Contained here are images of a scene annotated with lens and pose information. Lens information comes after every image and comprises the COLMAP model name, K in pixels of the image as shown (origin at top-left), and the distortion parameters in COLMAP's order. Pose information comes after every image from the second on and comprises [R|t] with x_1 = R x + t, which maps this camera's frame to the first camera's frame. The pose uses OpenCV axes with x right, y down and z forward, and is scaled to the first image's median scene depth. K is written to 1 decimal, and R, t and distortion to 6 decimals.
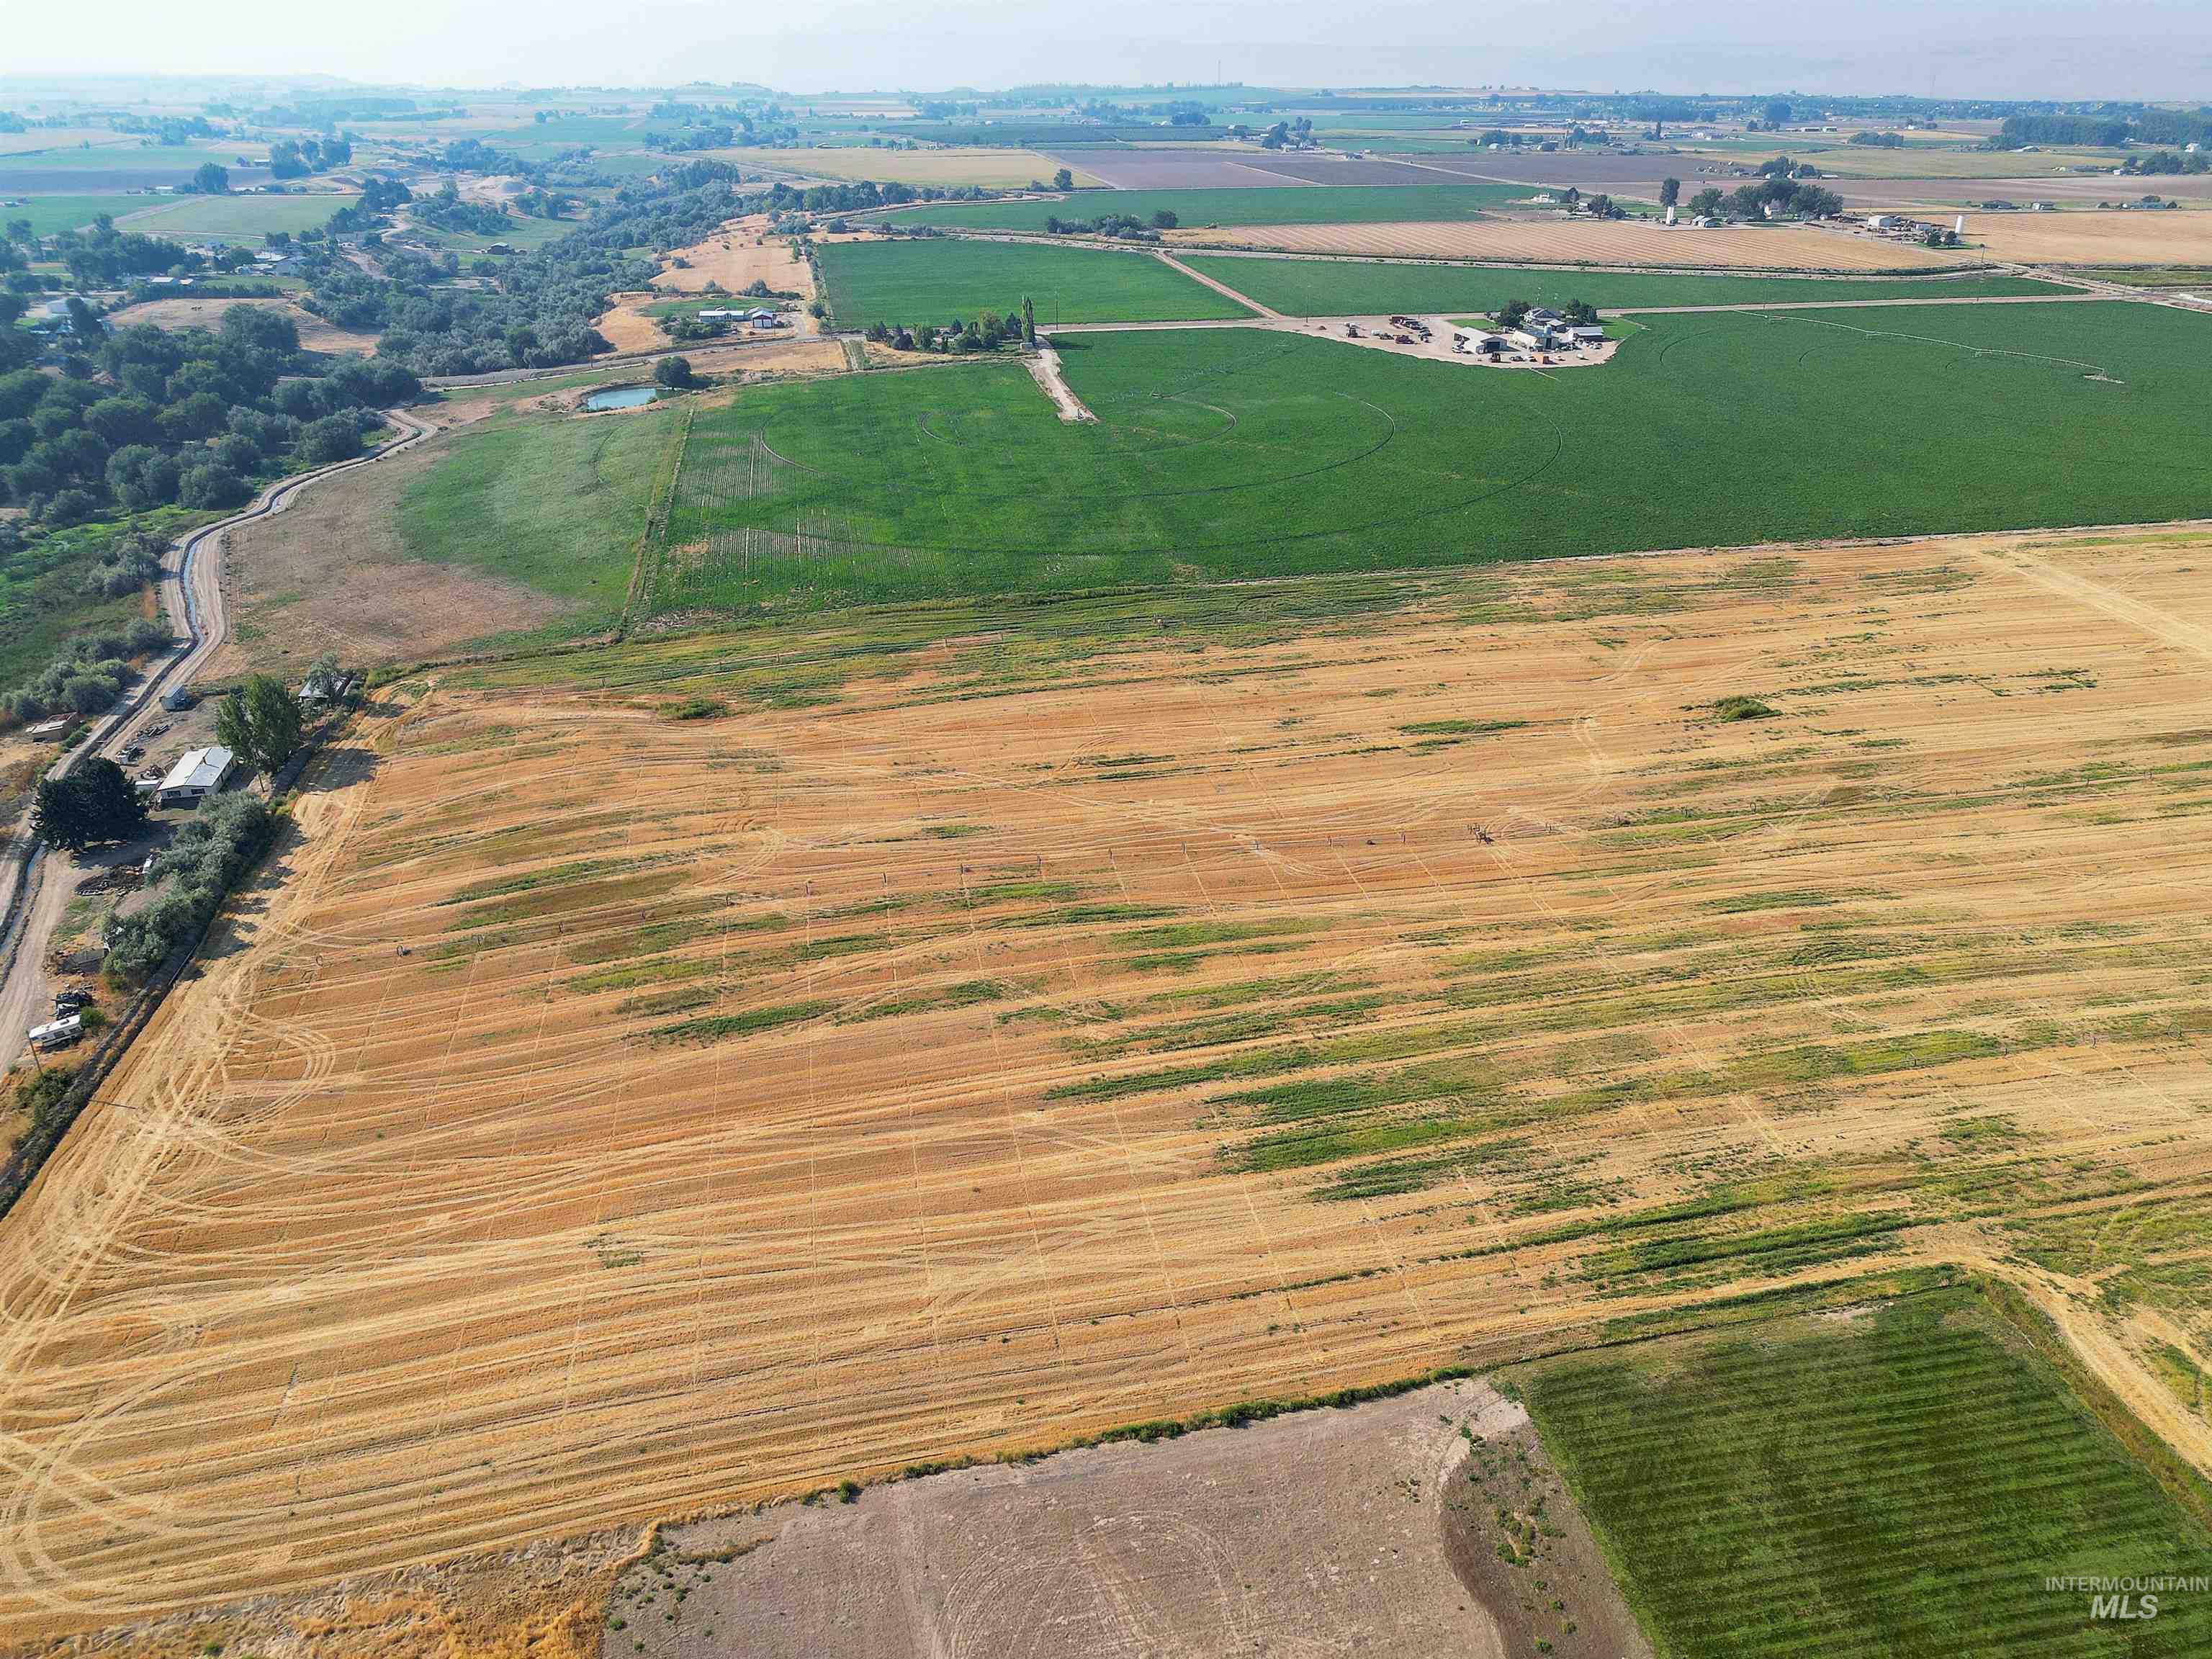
lens RADIAL K [[1586.0, 0, 1114.2], [0, 1586.0, 817.1], [0, 0, 1]] dist [0.015867, -0.008195]
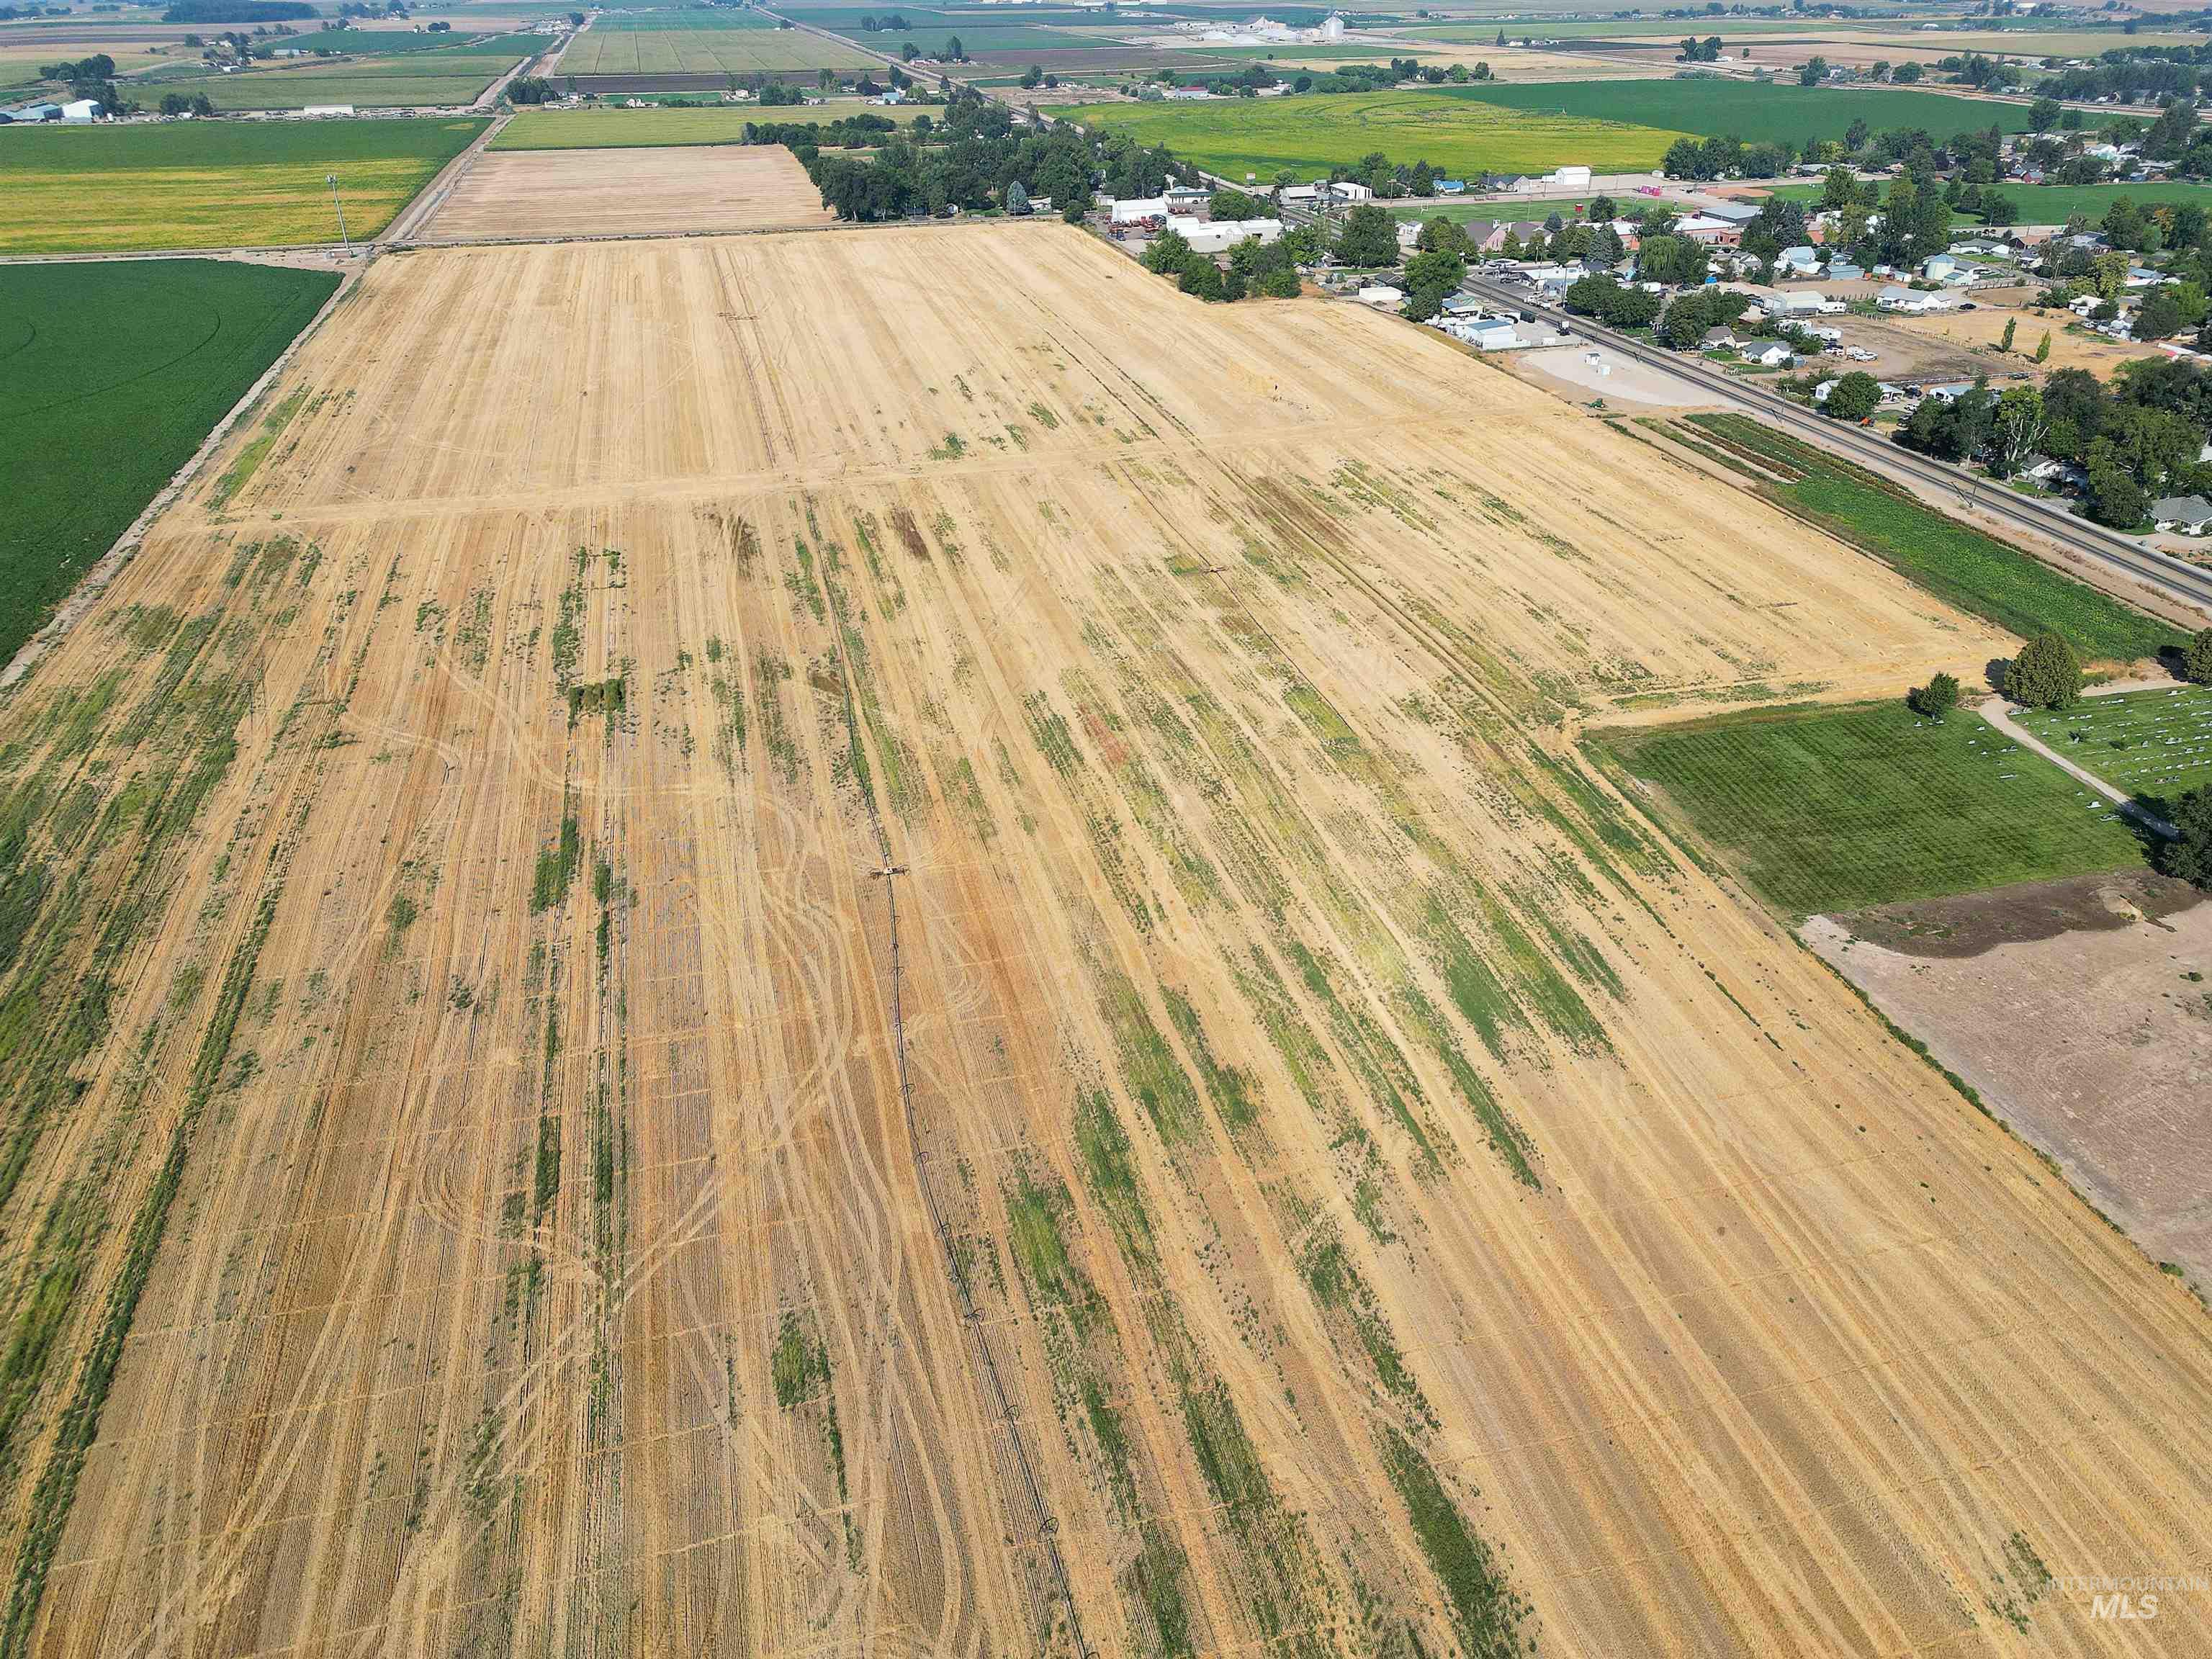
lens RADIAL K [[1586.0, 0, 1114.2], [0, 1586.0, 817.1], [0, 0, 1]] dist [0.015867, -0.008195]
pose [[-0.074522, -0.475867, 0.876354, -0.453298], [0.431907, 0.776694, 0.458479, -0.310322], [-0.898834, 0.412670, 0.147650, 0.668035]]
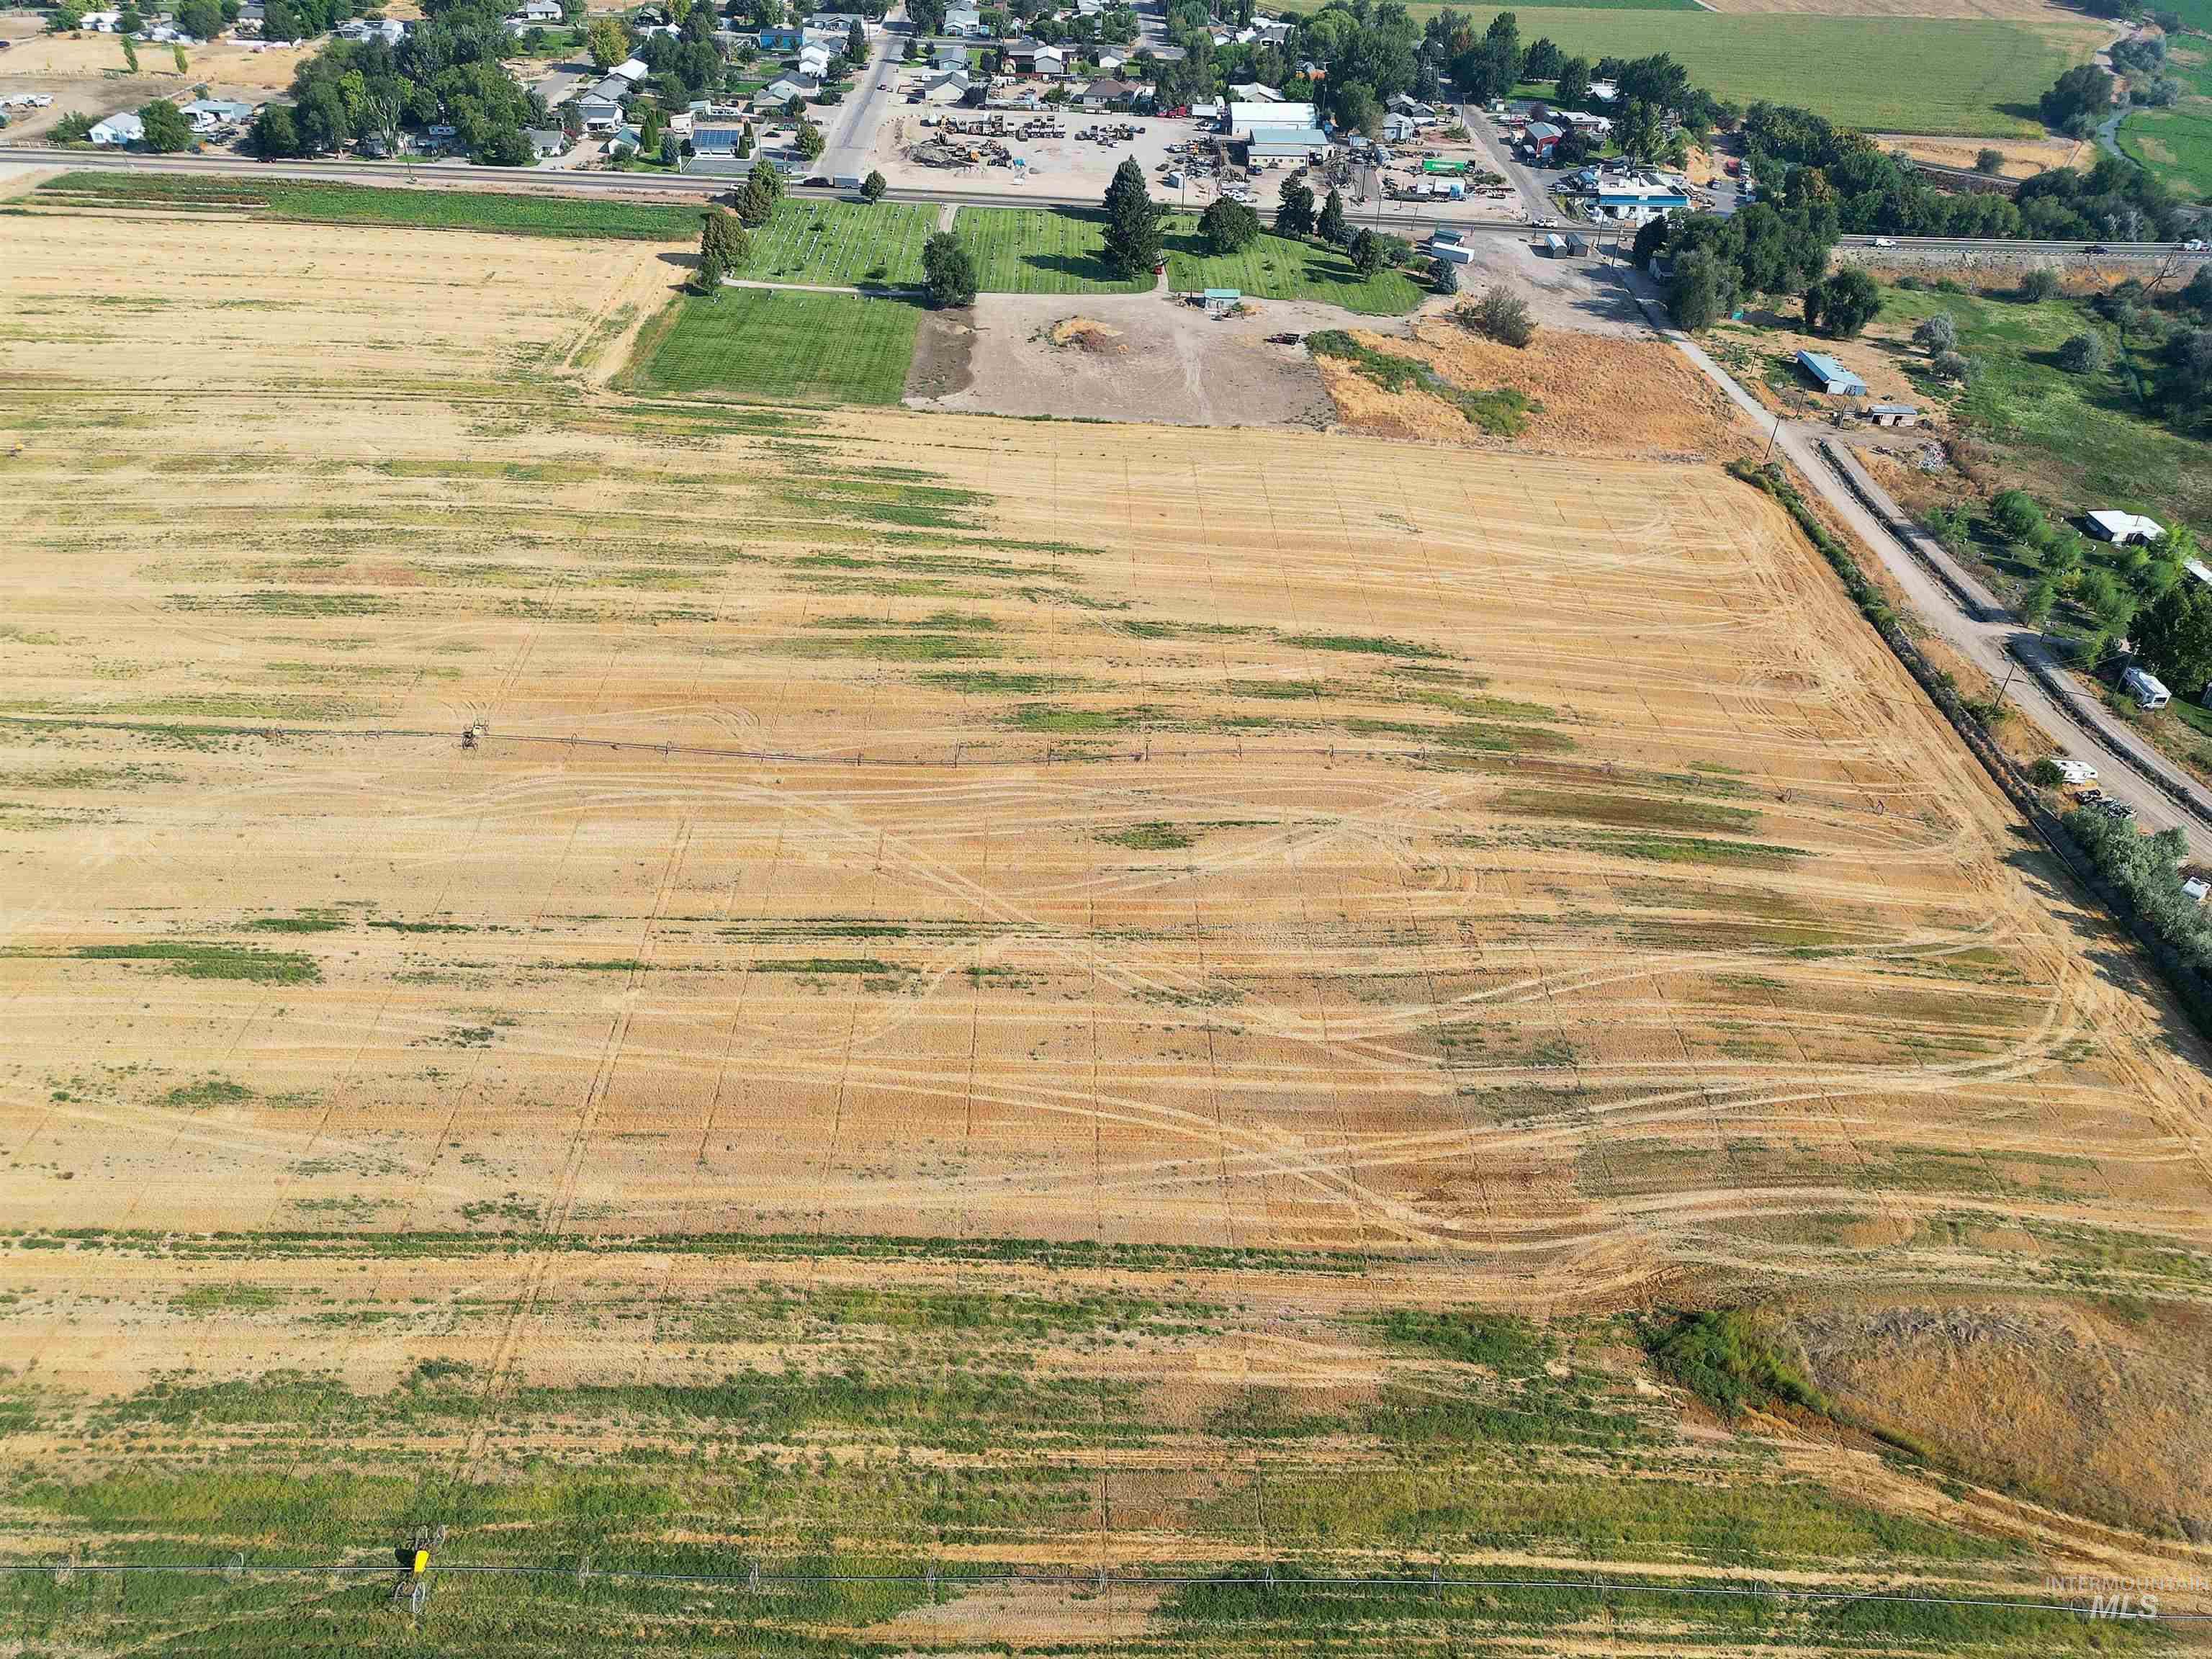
lens RADIAL K [[1586.0, 0, 1114.2], [0, 1586.0, 817.1], [0, 0, 1]] dist [0.015867, -0.008195]
pose [[-0.986502, -0.113732, 0.117806, -0.152530], [0.047334, 0.490659, 0.870065, -0.557046], [-0.156757, 0.863898, -0.478653, 1.204408]]
